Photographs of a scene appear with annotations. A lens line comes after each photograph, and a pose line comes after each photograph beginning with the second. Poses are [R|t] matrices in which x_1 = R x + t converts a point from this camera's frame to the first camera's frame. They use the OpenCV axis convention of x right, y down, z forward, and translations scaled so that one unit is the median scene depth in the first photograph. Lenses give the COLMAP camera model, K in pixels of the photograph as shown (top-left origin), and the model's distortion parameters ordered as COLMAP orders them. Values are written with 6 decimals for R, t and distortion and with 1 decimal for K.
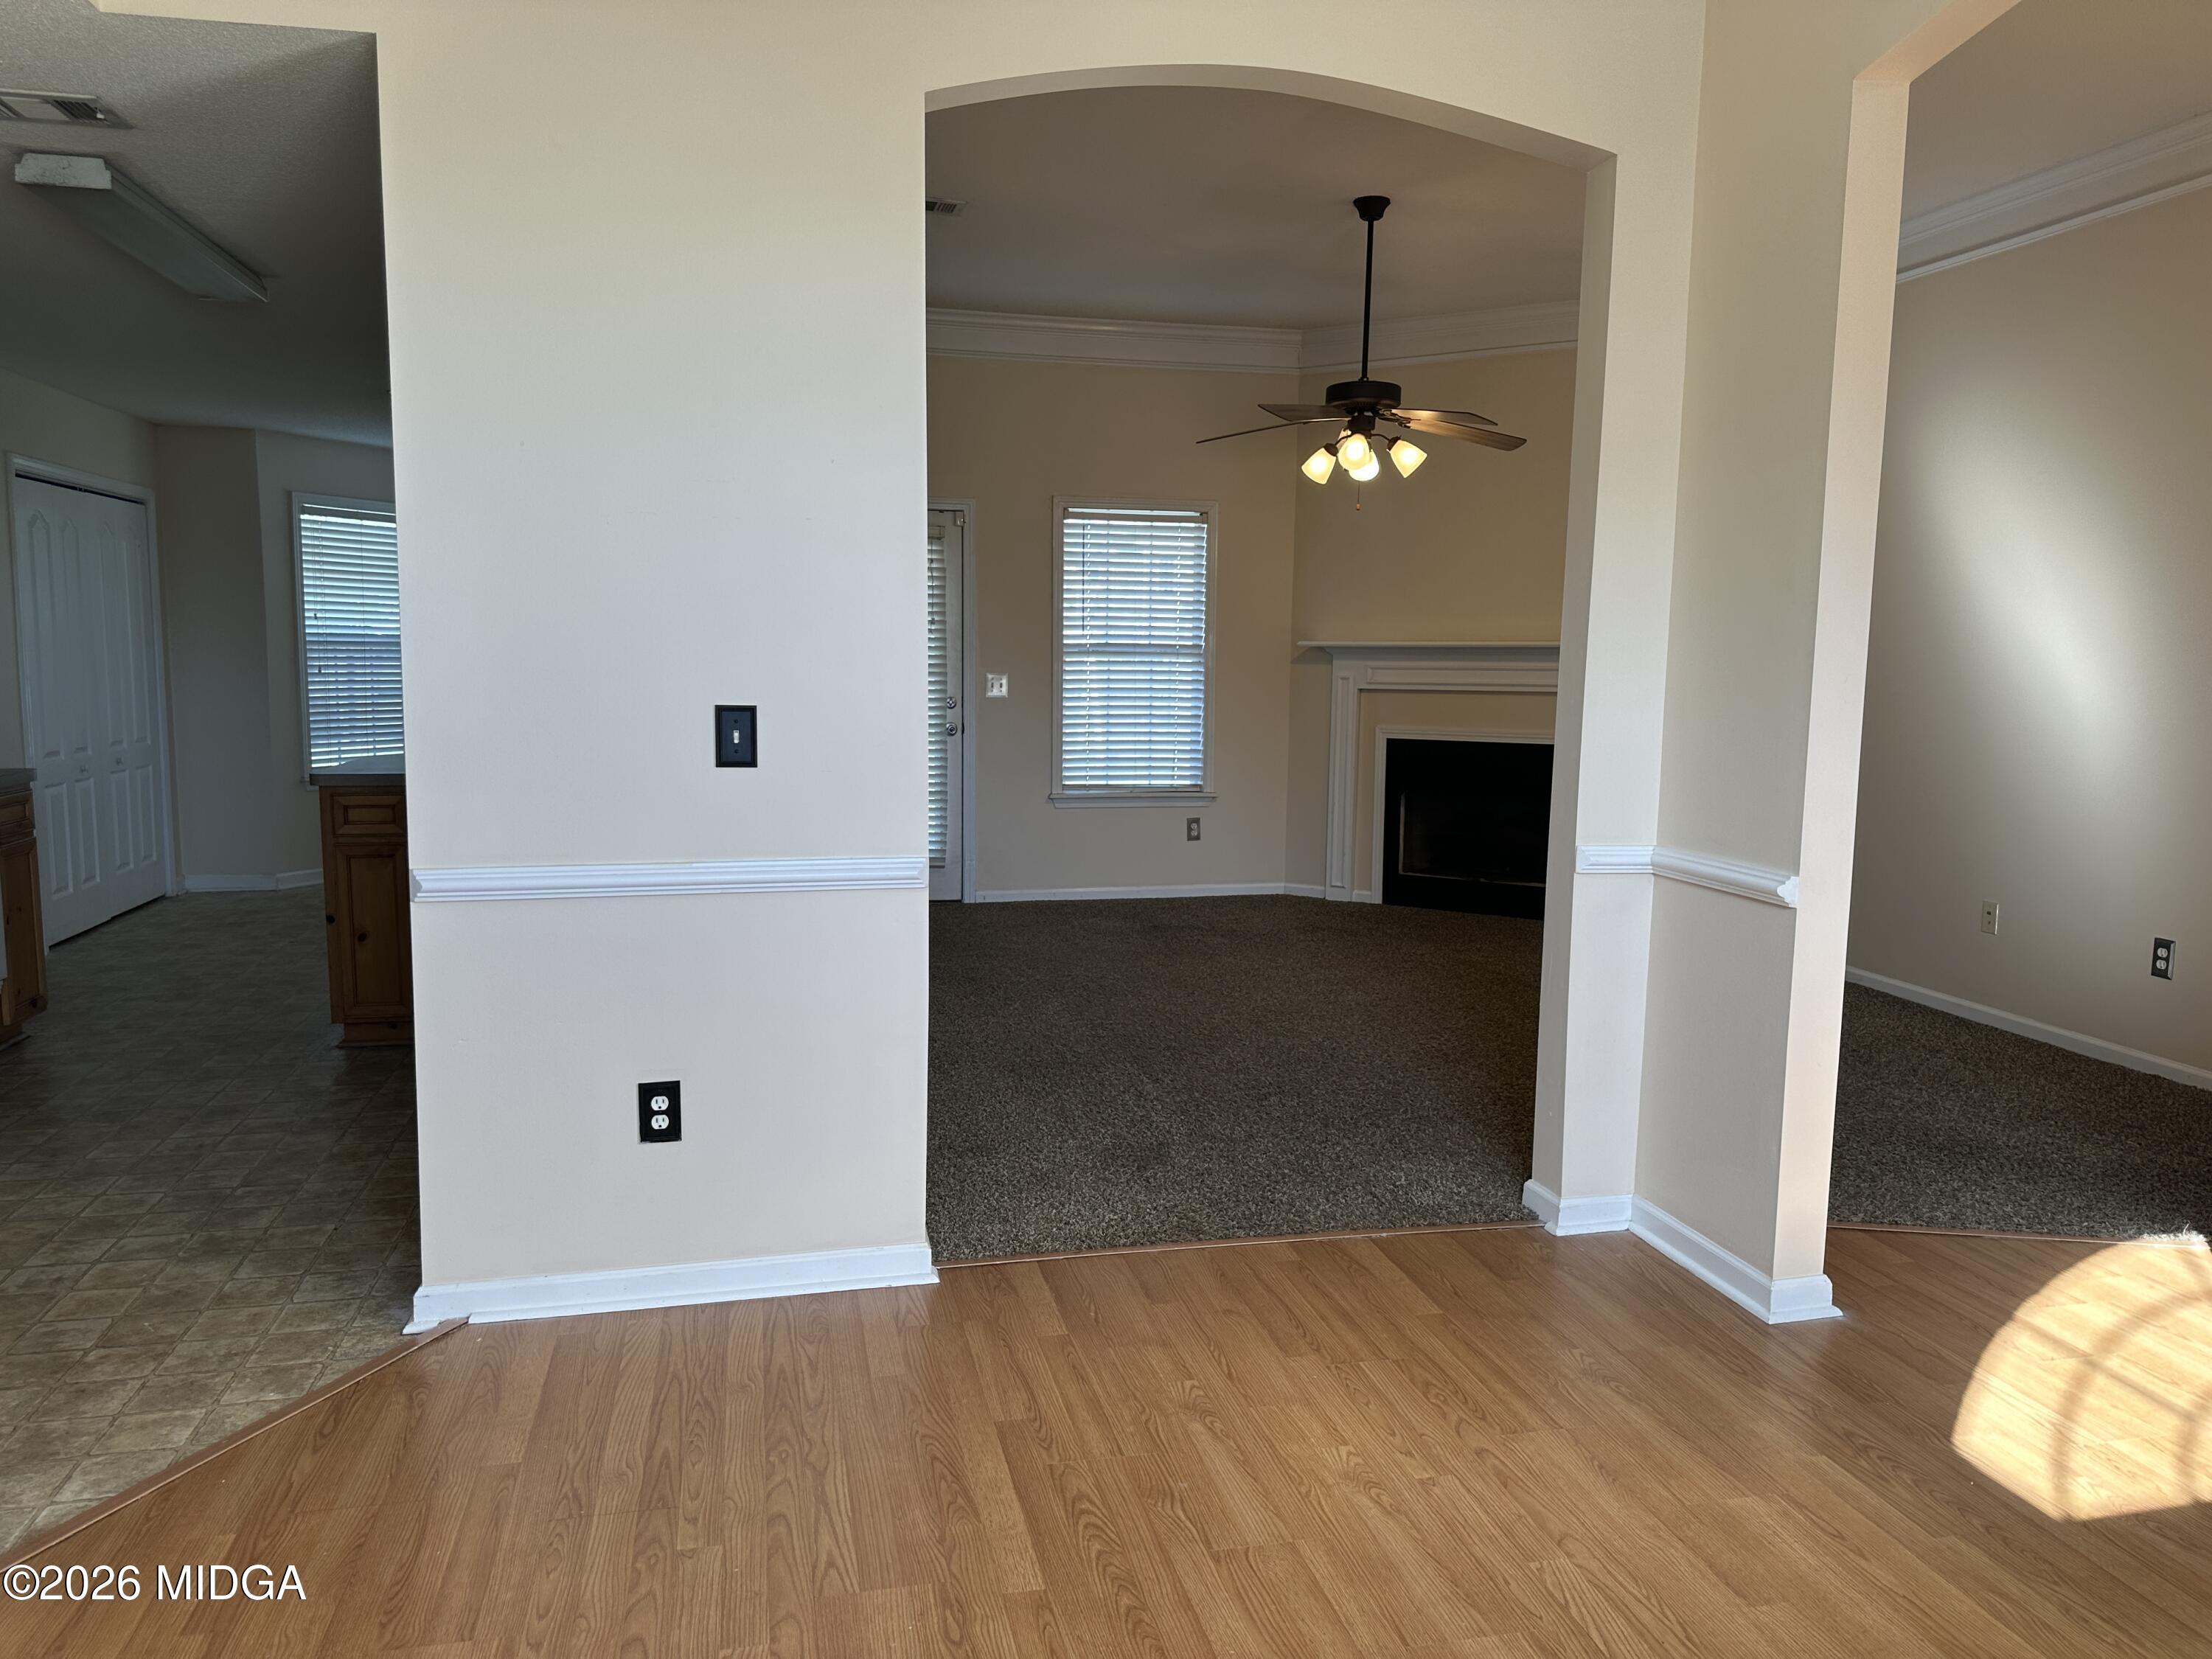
lens RADIAL K [[1572.6, 0, 1097.9], [0, 1572.6, 832.0], [0, 0, 1]] dist [0.061952, -0.059357]
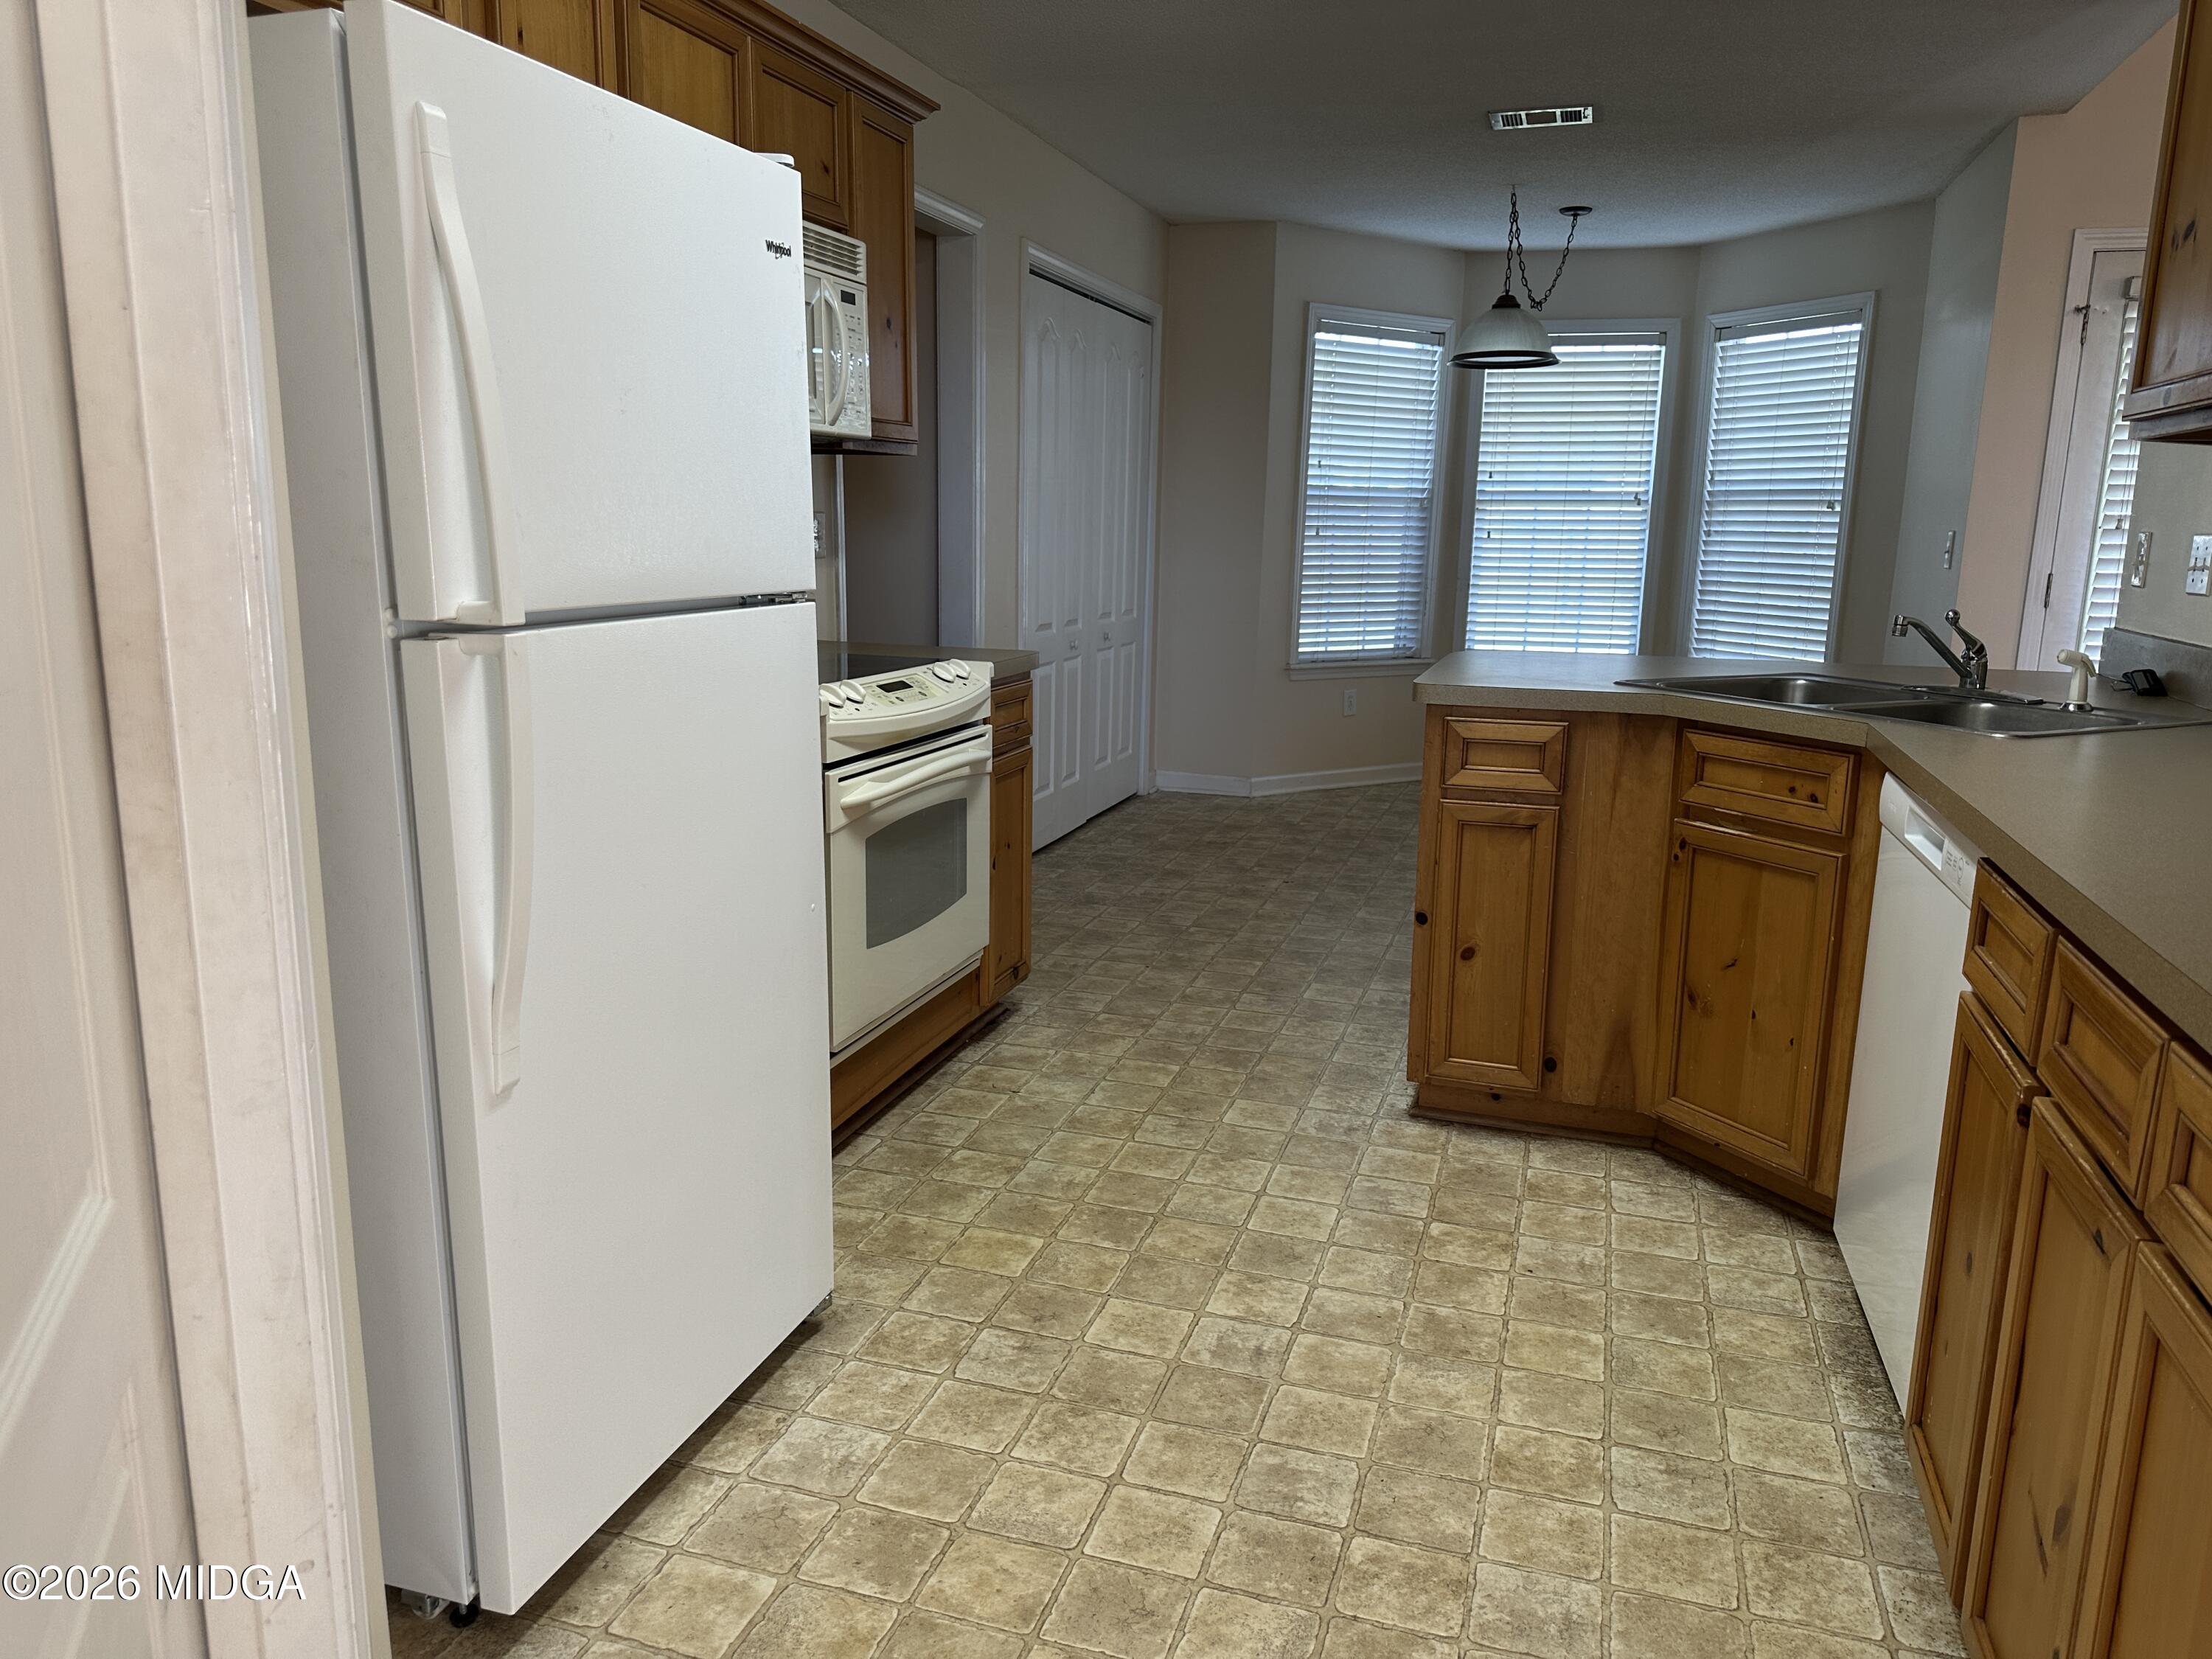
lens RADIAL K [[1572.6, 0, 1106.2], [0, 1572.6, 832.3], [0, 0, 1]] dist [0.061952, -0.059357]
pose [[0.864789, 0.102994, -0.491460, -0.406187], [-0.066956, 0.993651, 0.090419, -0.035275], [0.497652, -0.045287, 0.866194, 0.574539]]
